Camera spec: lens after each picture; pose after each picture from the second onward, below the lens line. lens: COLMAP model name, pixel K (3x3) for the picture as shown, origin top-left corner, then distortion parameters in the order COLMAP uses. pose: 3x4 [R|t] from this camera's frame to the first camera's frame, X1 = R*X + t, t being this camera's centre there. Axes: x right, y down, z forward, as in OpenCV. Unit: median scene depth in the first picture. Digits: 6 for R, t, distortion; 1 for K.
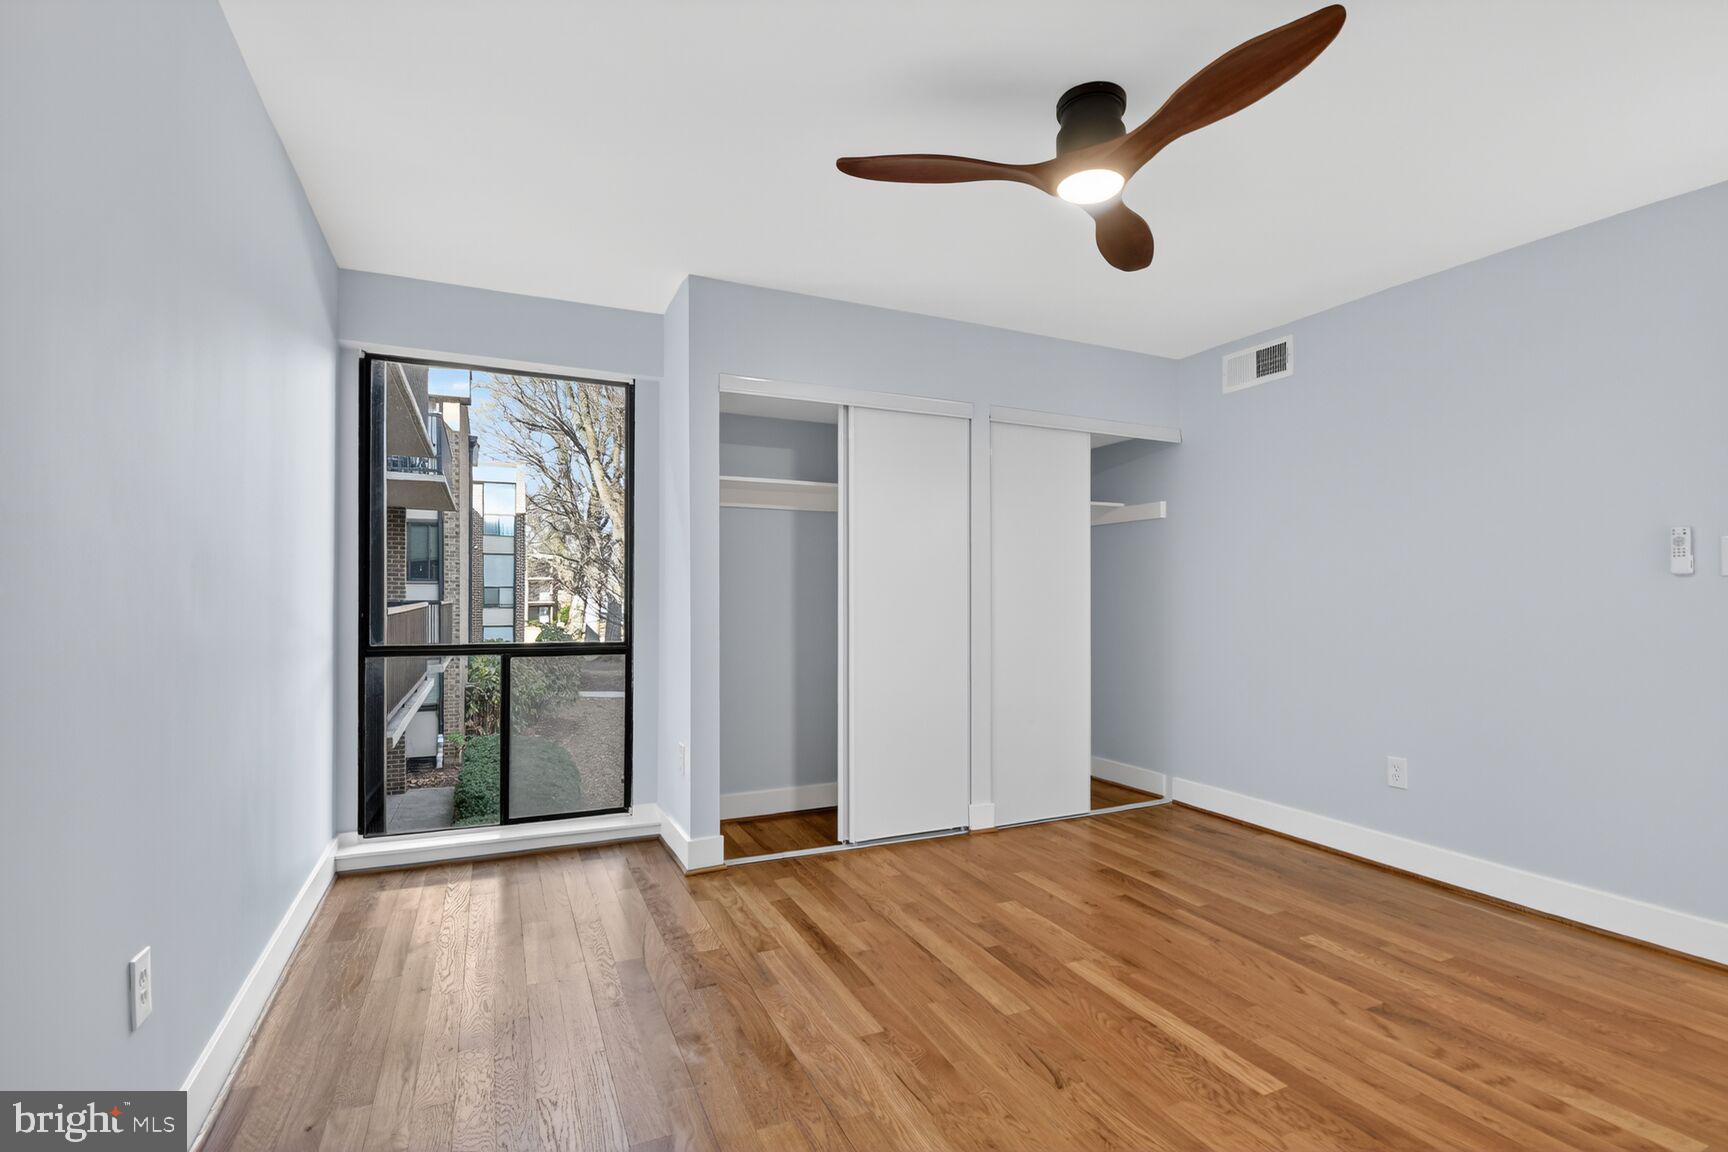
lens RADIAL K [[803.8, 0, 872.5], [0, 803.8, 606.9], [0, 0, 1]] dist [0.002059, -0.019569]
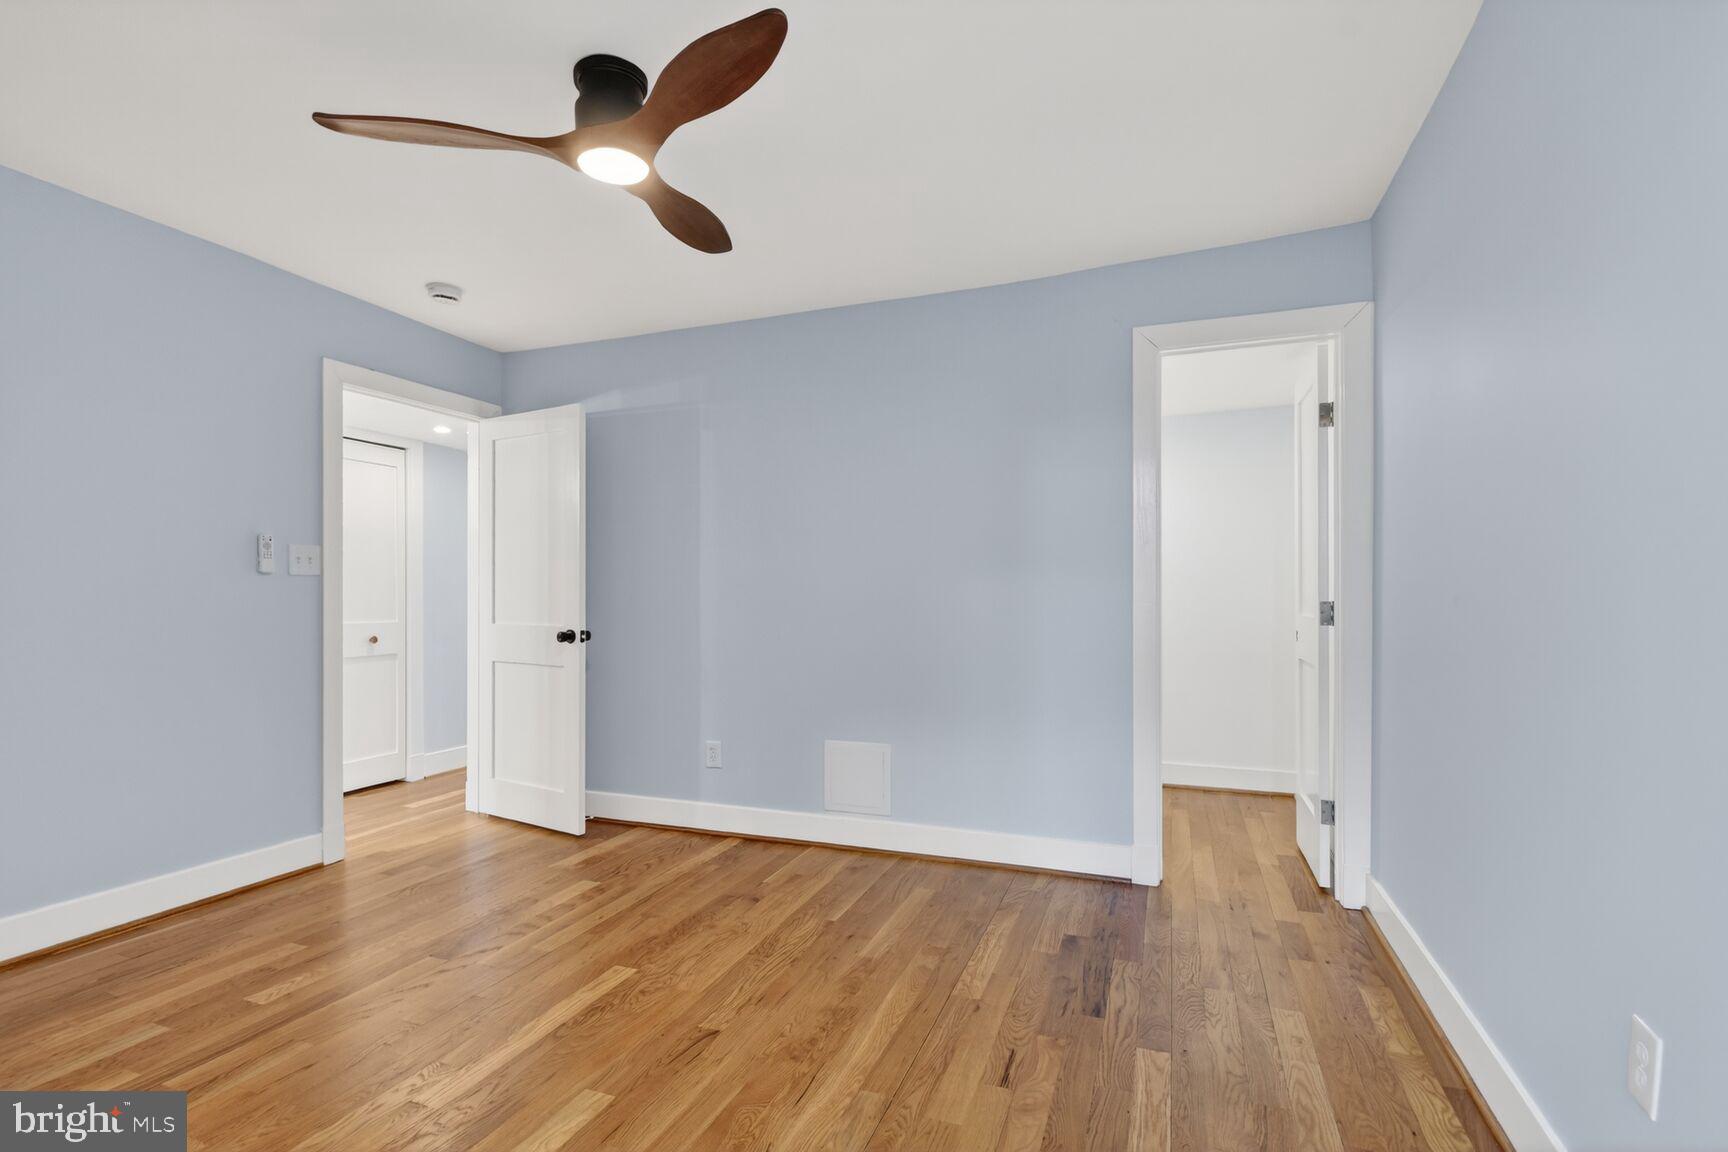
lens RADIAL K [[803.8, 0, 872.5], [0, 803.8, 606.9], [0, 0, 1]] dist [0.002059, -0.019569]
pose [[-0.712046, -0.013505, 0.702003, -0.576779], [0.004188, 0.999716, 0.023480, -0.014576], [-0.702121, 0.019659, -0.711787, 1.348962]]
